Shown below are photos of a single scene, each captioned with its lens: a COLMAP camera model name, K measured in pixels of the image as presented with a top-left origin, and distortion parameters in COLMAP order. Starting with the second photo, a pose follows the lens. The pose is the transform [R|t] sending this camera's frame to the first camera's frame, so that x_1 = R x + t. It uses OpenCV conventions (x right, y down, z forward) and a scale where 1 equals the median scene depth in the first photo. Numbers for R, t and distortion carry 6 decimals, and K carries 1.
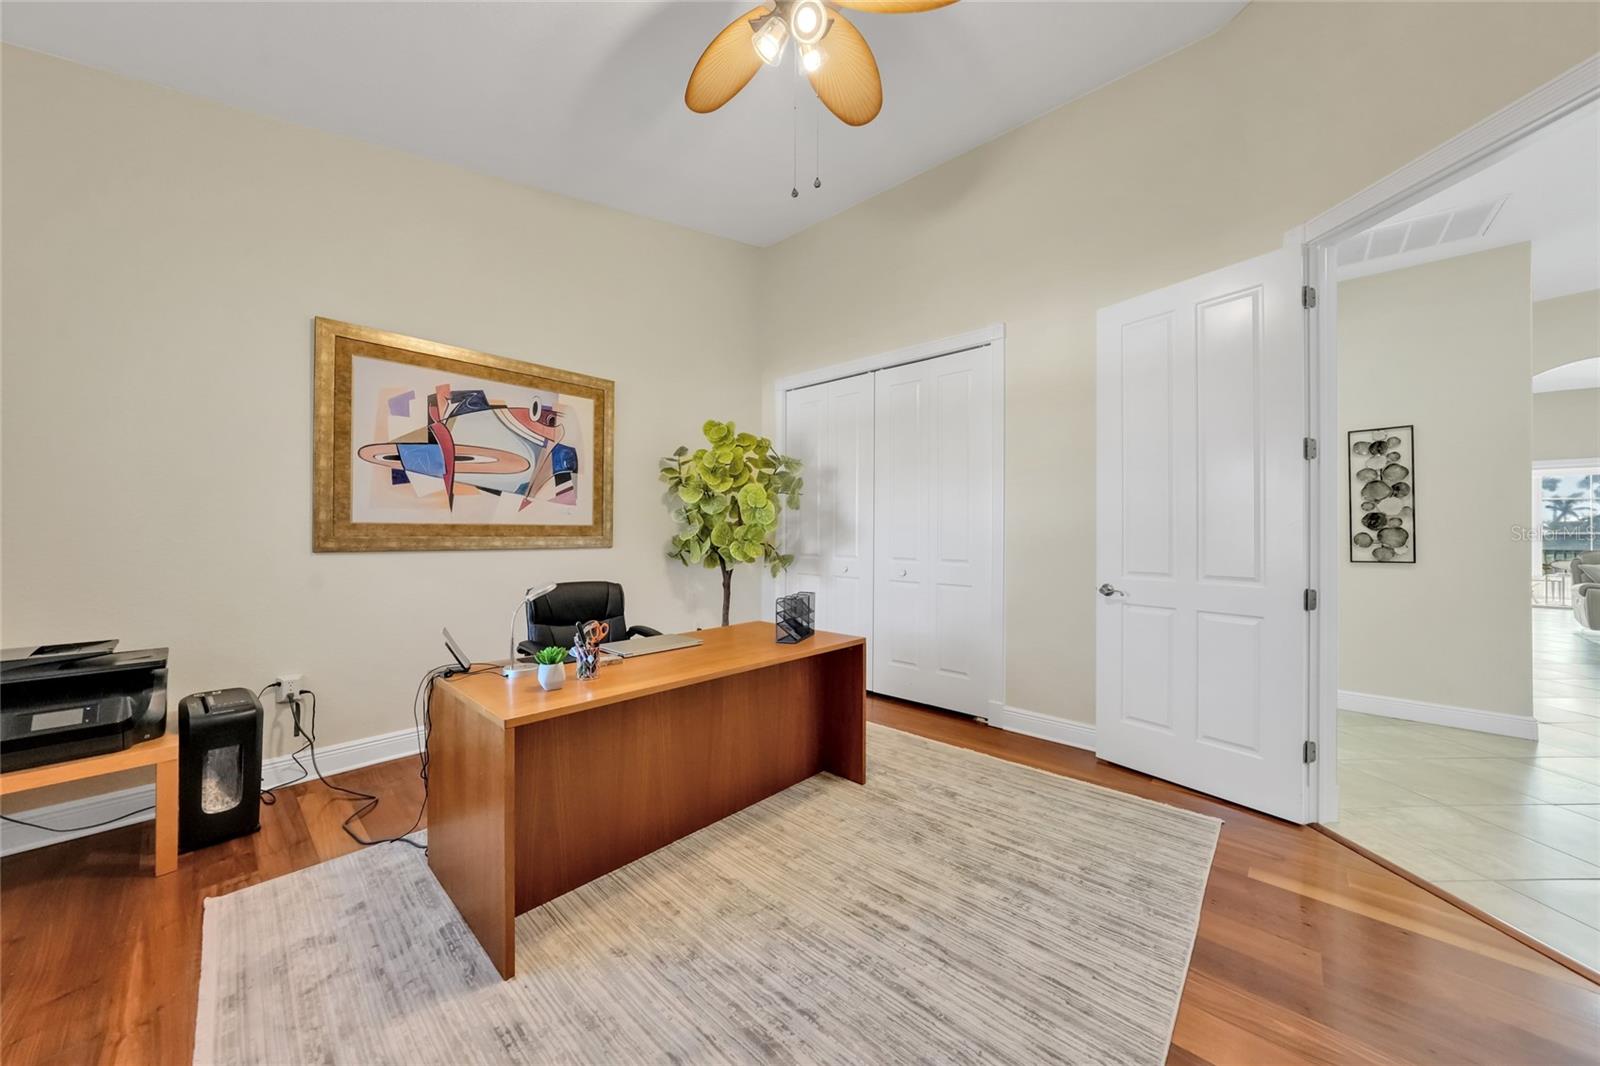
lens RADIAL K [[560.3, 0, 804.6], [0, 560.3, 531.3], [0, 0, 1]] dist [-0.012780, 0.000504]
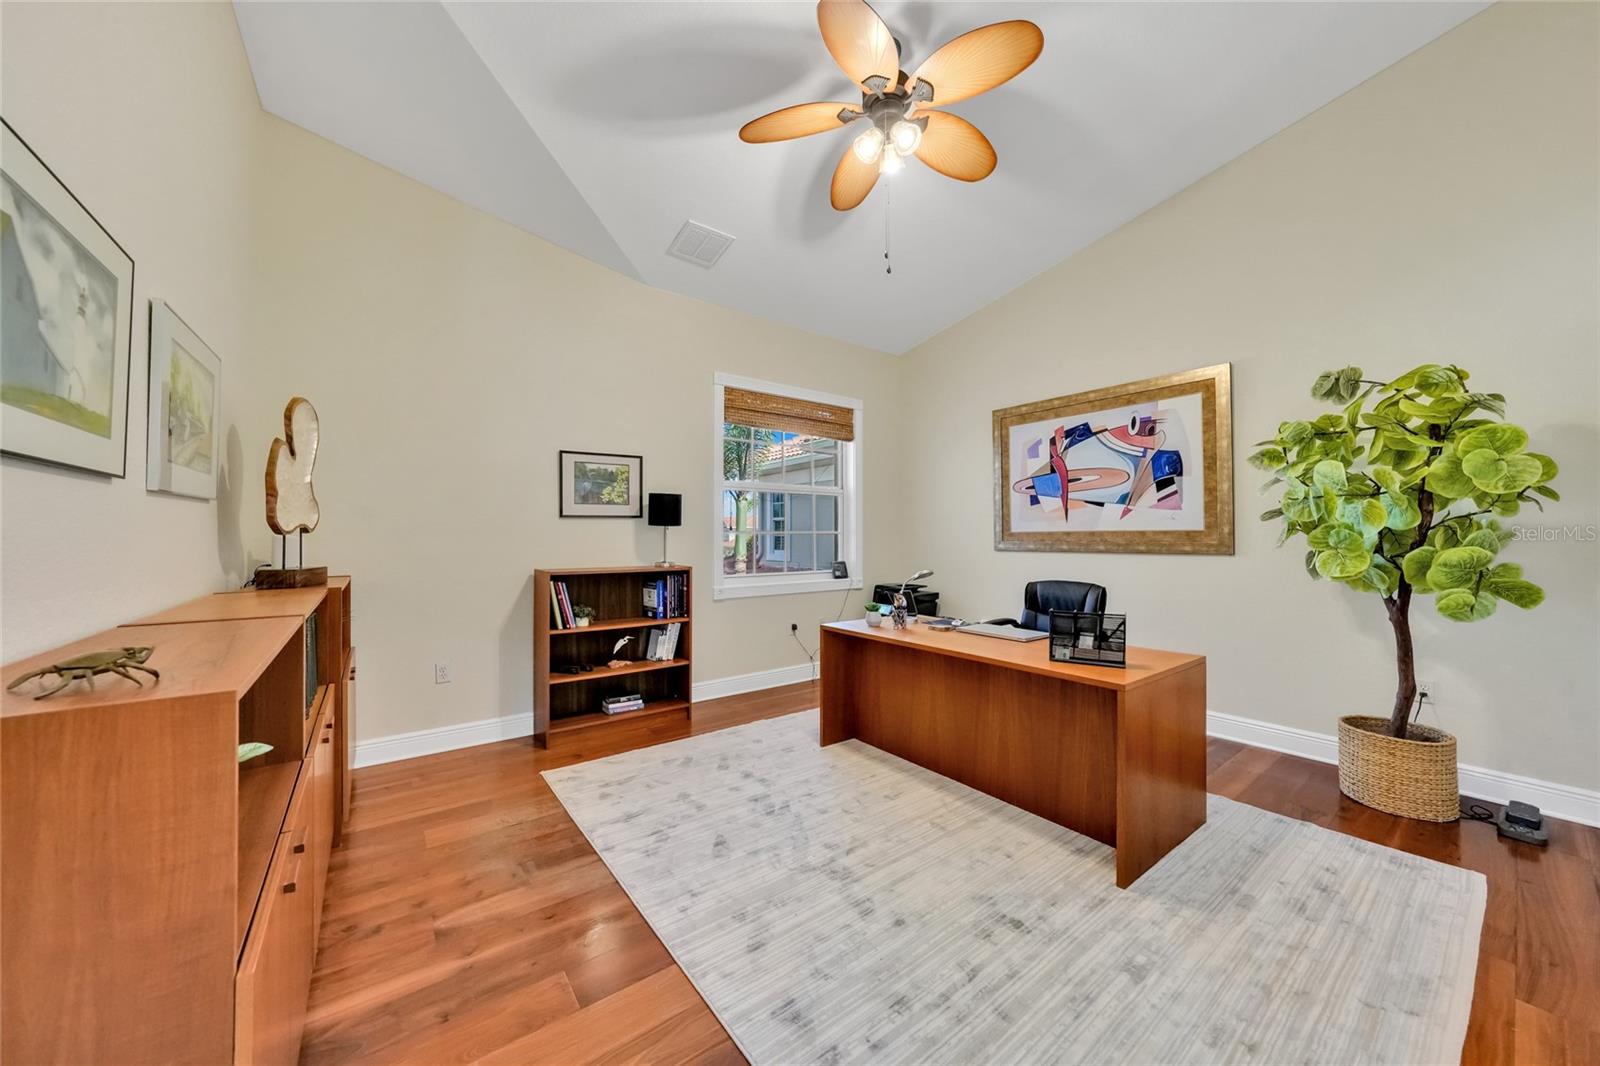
lens RADIAL K [[560.3, 0, 803.8], [0, 560.3, 531.3], [0, 0, 1]] dist [-0.012780, 0.000504]
pose [[-0.178773, -0.013069, -0.983803, 0.743158], [0.005228, 0.999885, -0.014233, 0.001062], [0.983876, -0.007687, -0.178684, 0.609966]]
